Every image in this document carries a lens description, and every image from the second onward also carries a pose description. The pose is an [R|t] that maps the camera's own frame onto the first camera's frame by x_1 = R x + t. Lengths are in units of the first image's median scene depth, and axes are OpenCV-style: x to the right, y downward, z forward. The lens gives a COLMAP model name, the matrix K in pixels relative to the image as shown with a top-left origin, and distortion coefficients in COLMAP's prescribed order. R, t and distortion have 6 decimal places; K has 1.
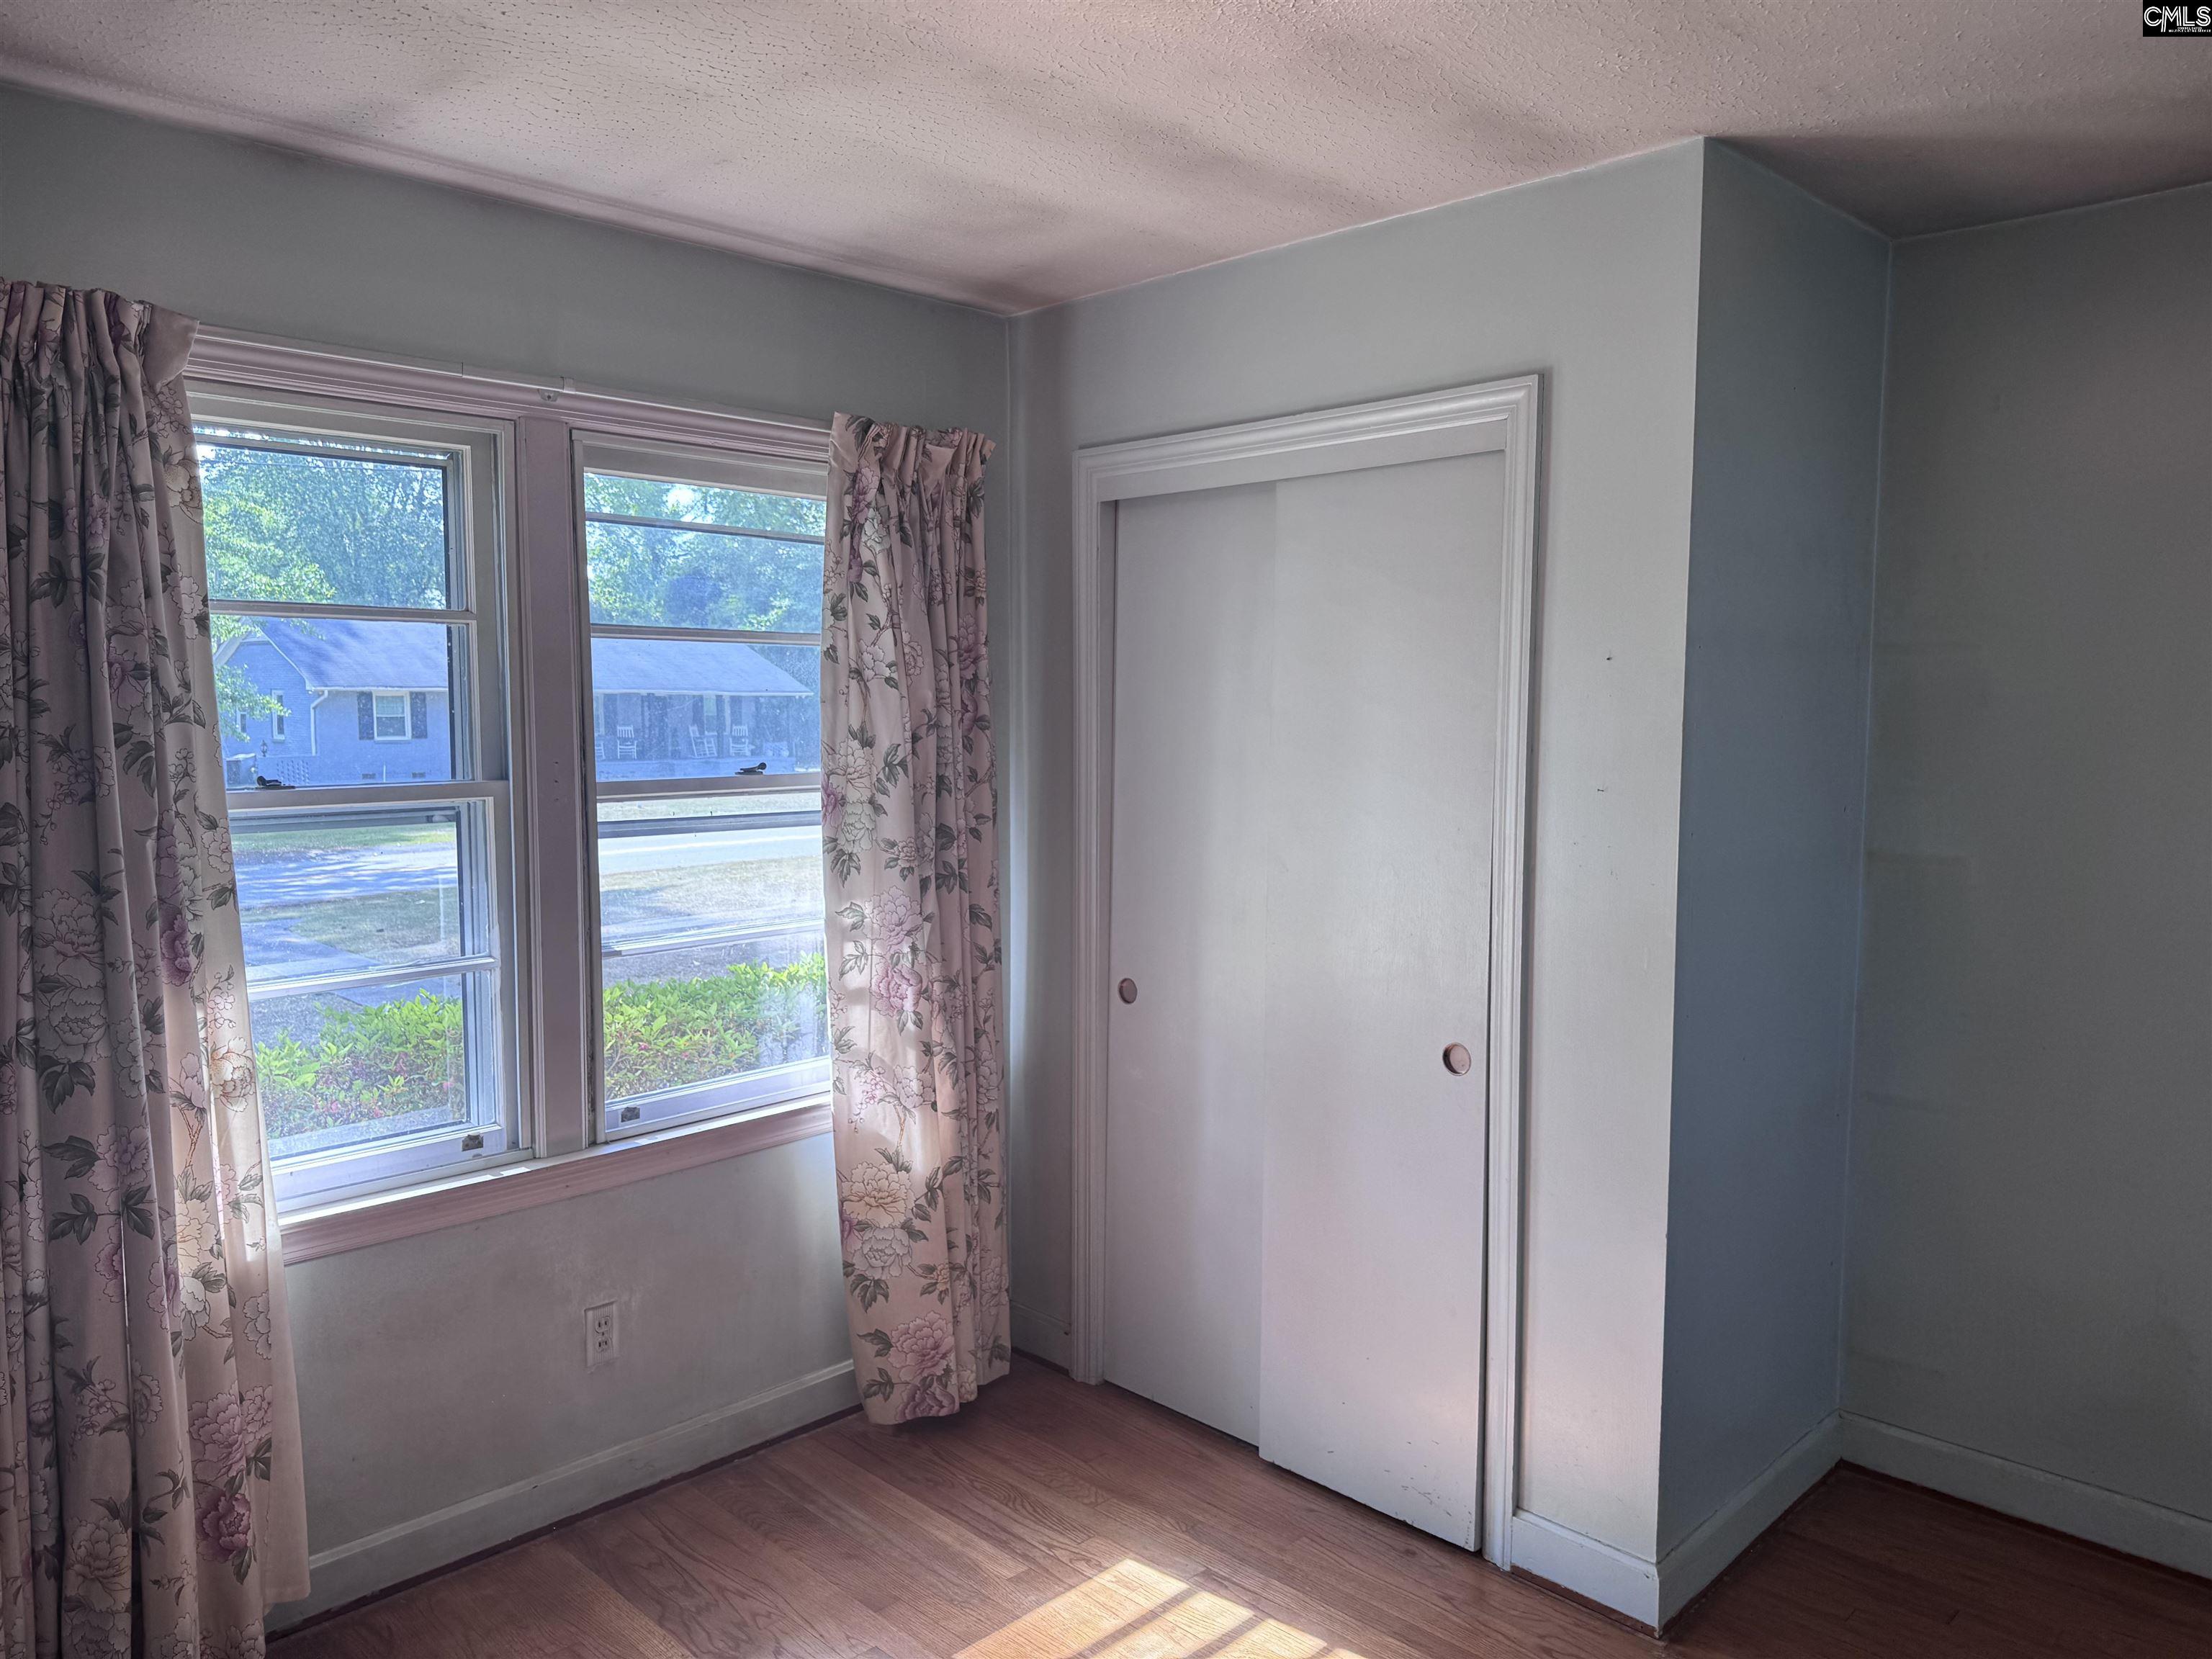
lens RADIAL K [[1583.6, 0, 1106.5], [0, 1583.6, 827.7], [0, 0, 1]] dist [0.061948, -0.074969]
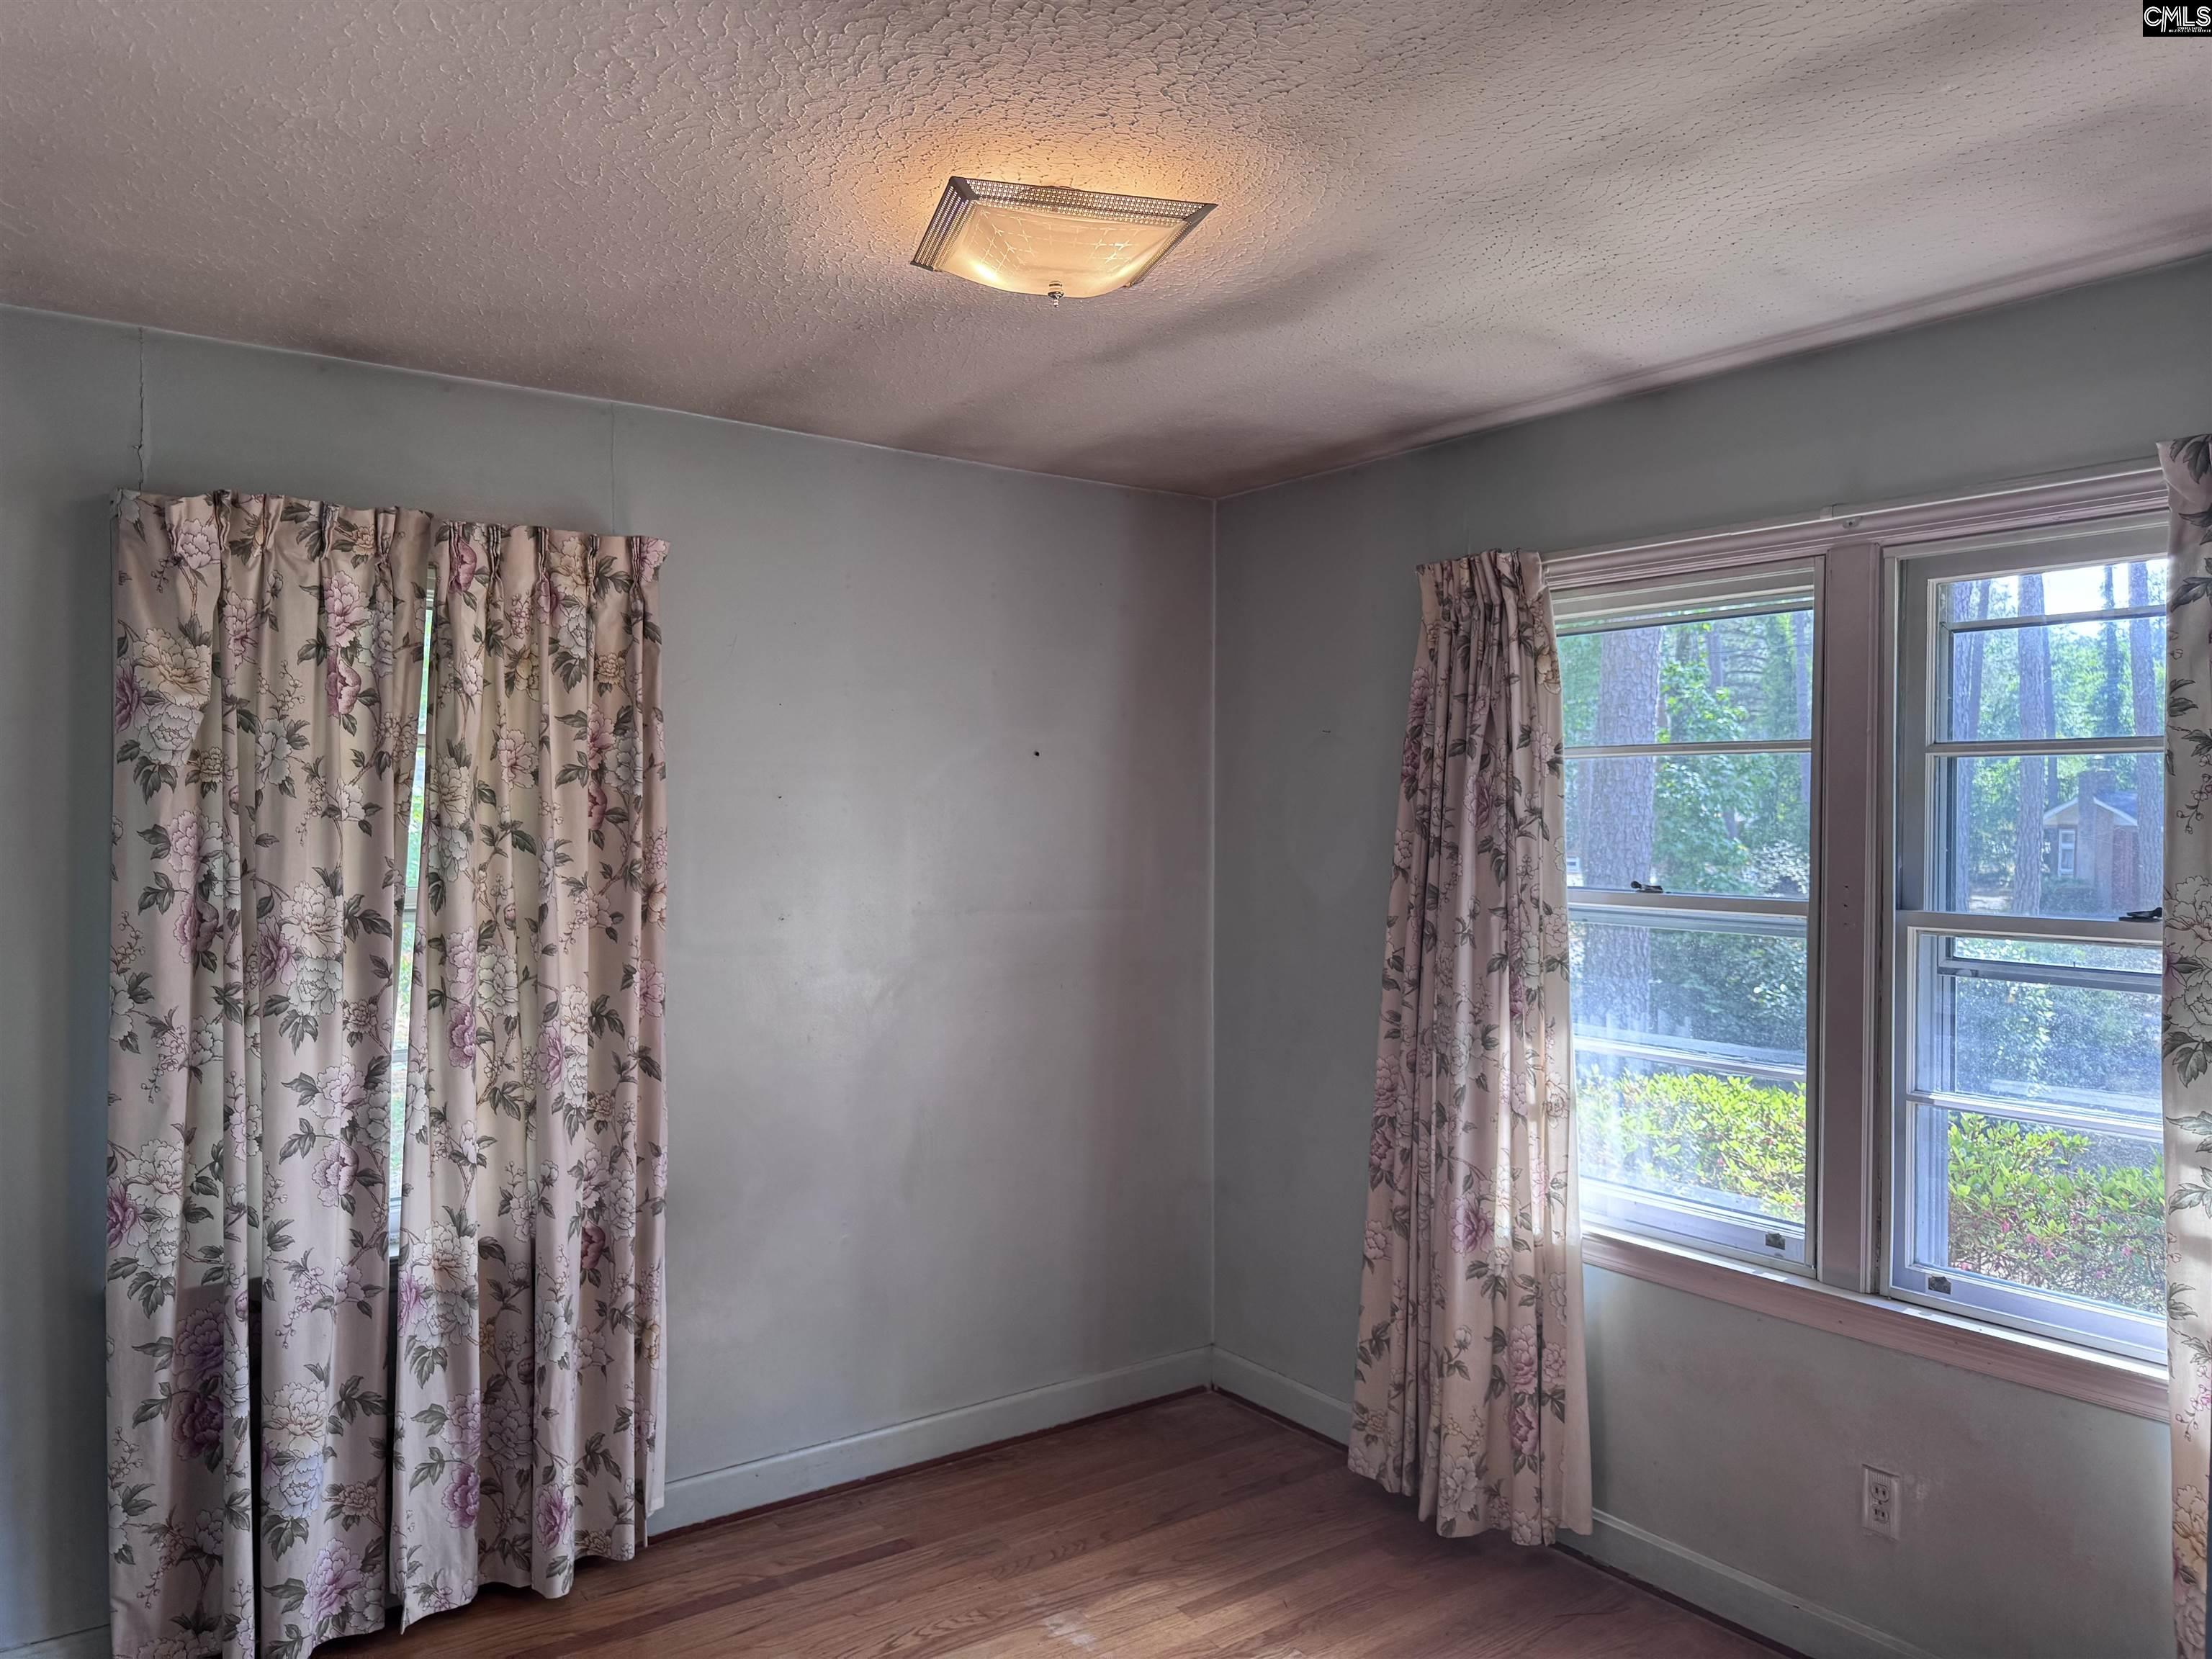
lens RADIAL K [[1583.6, 0, 1106.1], [0, 1583.6, 827.4], [0, 0, 1]] dist [0.061948, -0.074969]
pose [[-0.164819, 0.009058, -0.986282, 0.739178], [-0.085644, 0.996050, 0.023460, -0.063952], [0.982599, 0.088336, -0.163392, 0.736941]]
